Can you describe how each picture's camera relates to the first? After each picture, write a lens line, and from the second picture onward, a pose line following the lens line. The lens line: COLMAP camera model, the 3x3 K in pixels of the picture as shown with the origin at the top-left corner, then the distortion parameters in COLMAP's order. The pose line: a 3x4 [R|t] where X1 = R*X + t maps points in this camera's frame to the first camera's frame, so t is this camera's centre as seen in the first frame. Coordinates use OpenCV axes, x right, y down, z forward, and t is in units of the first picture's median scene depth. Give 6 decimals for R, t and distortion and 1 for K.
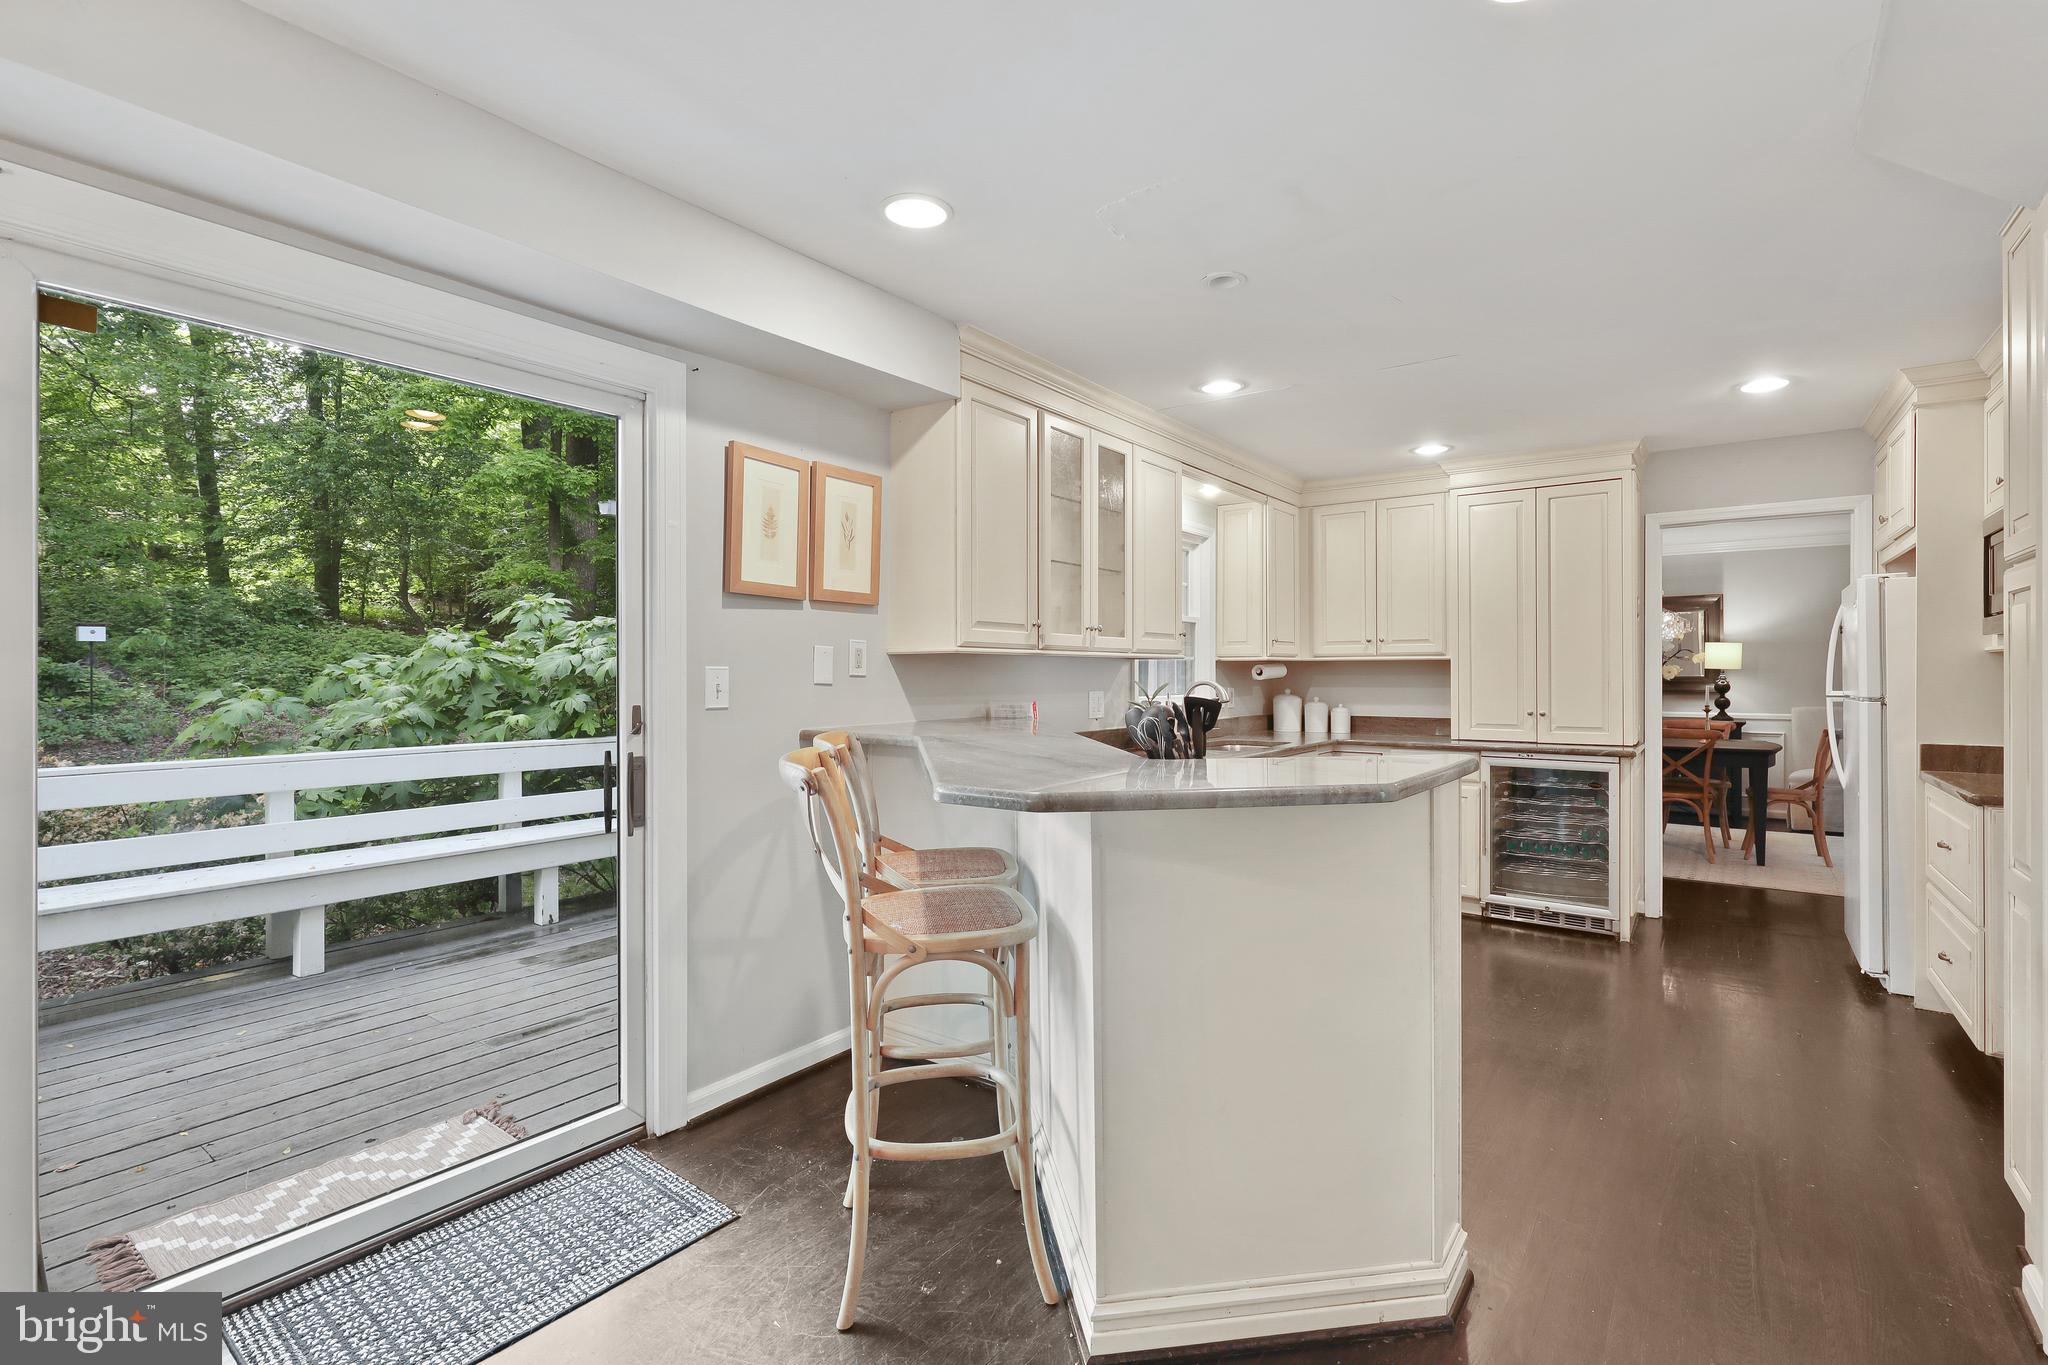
lens RADIAL K [[937.6, 0, 1021.9], [0, 937.6, 672.9], [0, 0, 1]] dist [-0.002201, 0.000015]
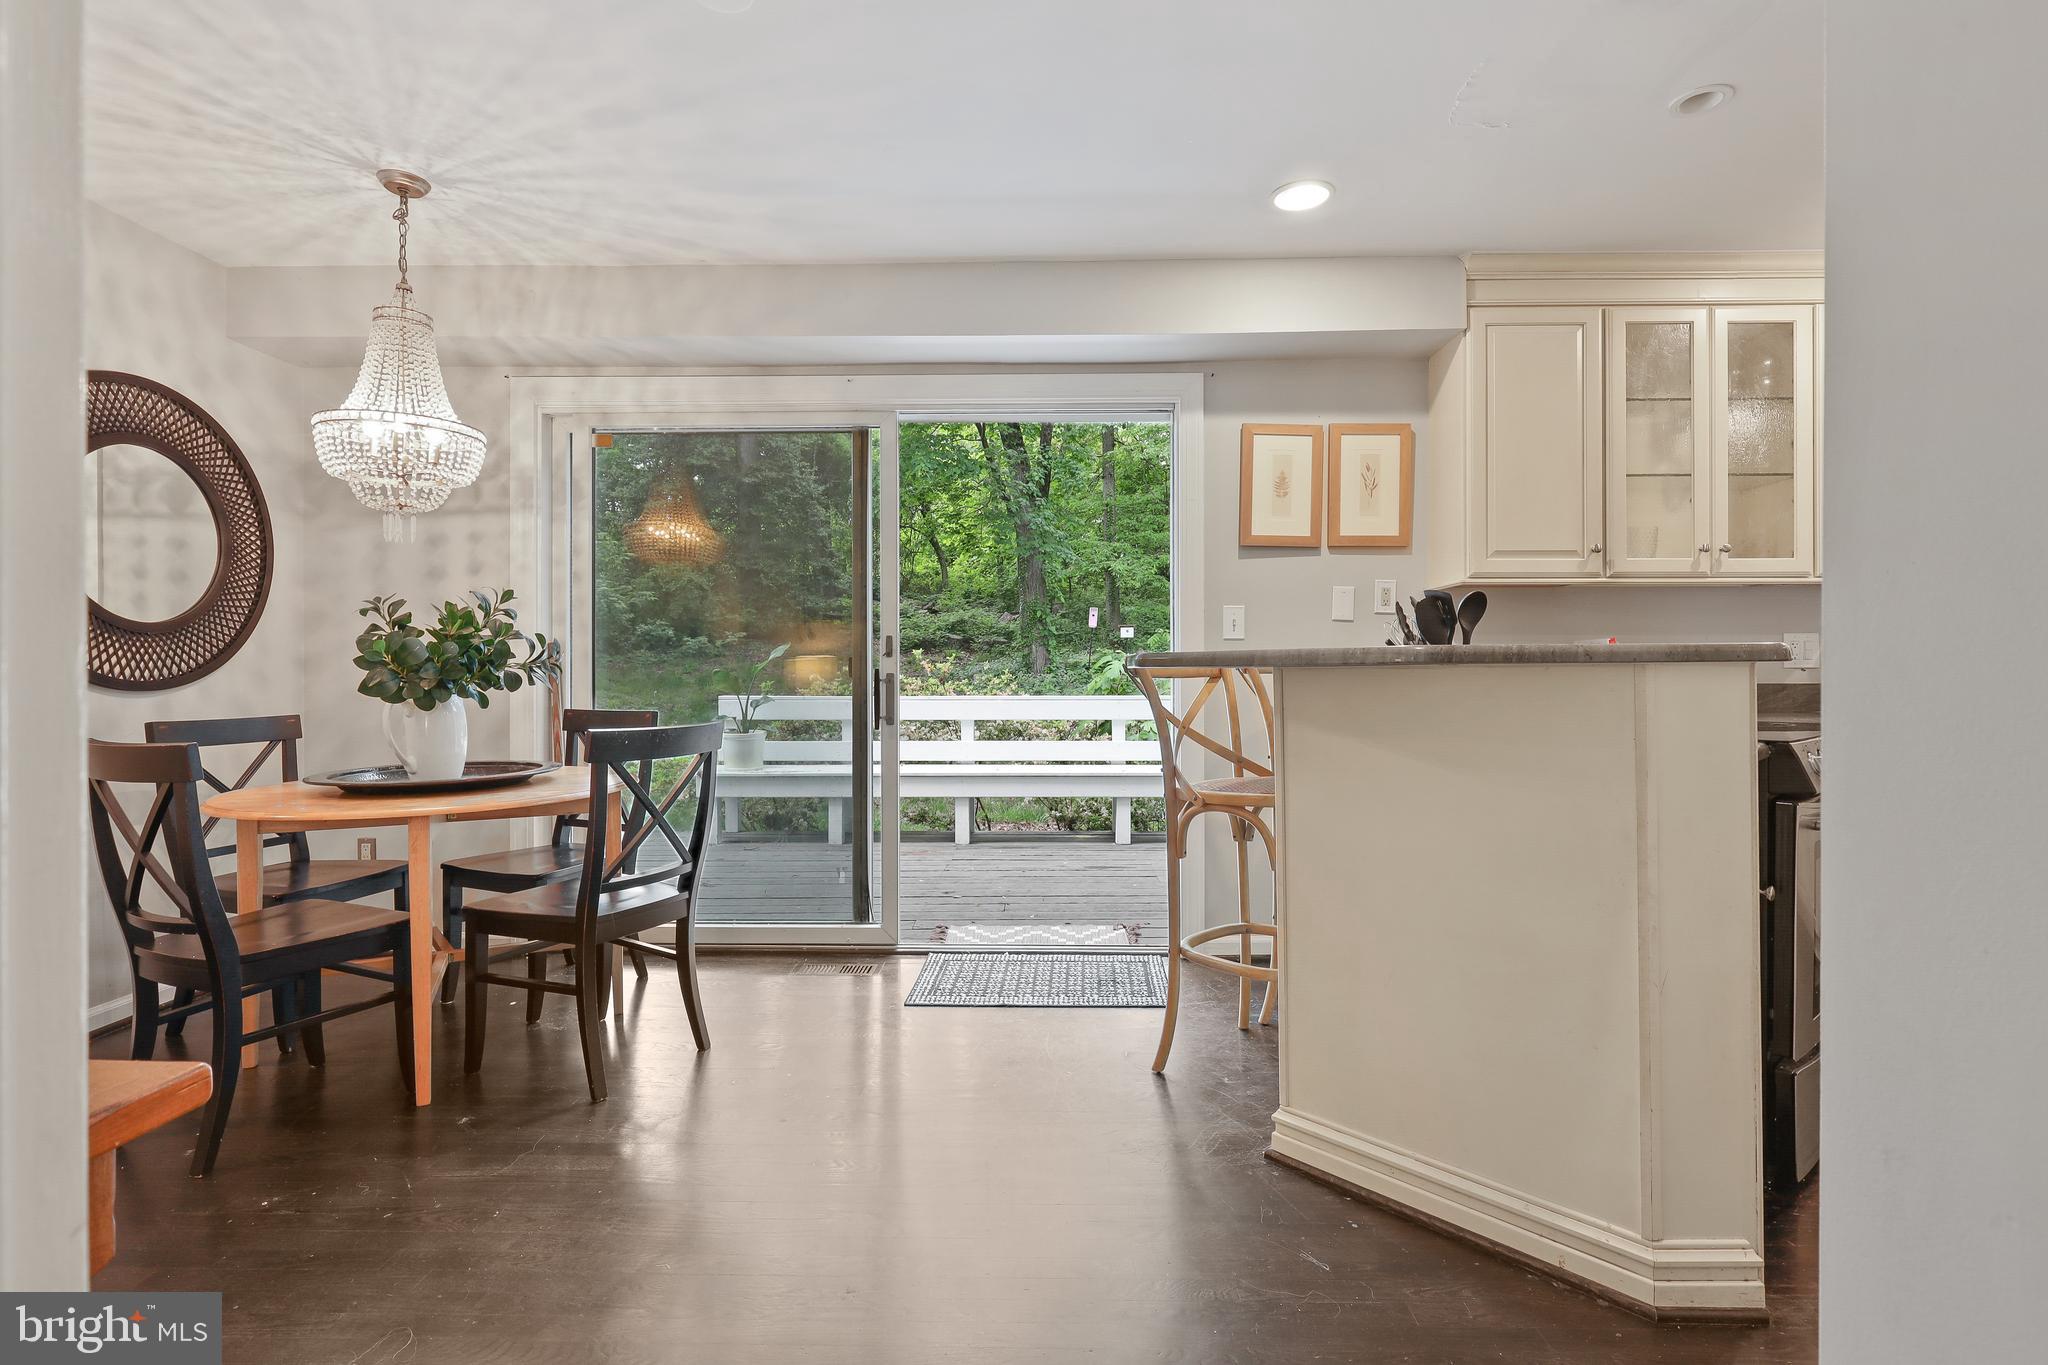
lens RADIAL K [[937.6, 0, 1030.9], [0, 937.6, 674.4], [0, 0, 1]] dist [-0.002201, 0.000015]
pose [[0.581562, 0.003151, -0.813496, 0.494640], [0.002205, 0.999983, 0.005450, 0.071306], [0.813499, -0.004963, 0.581545, 0.040130]]
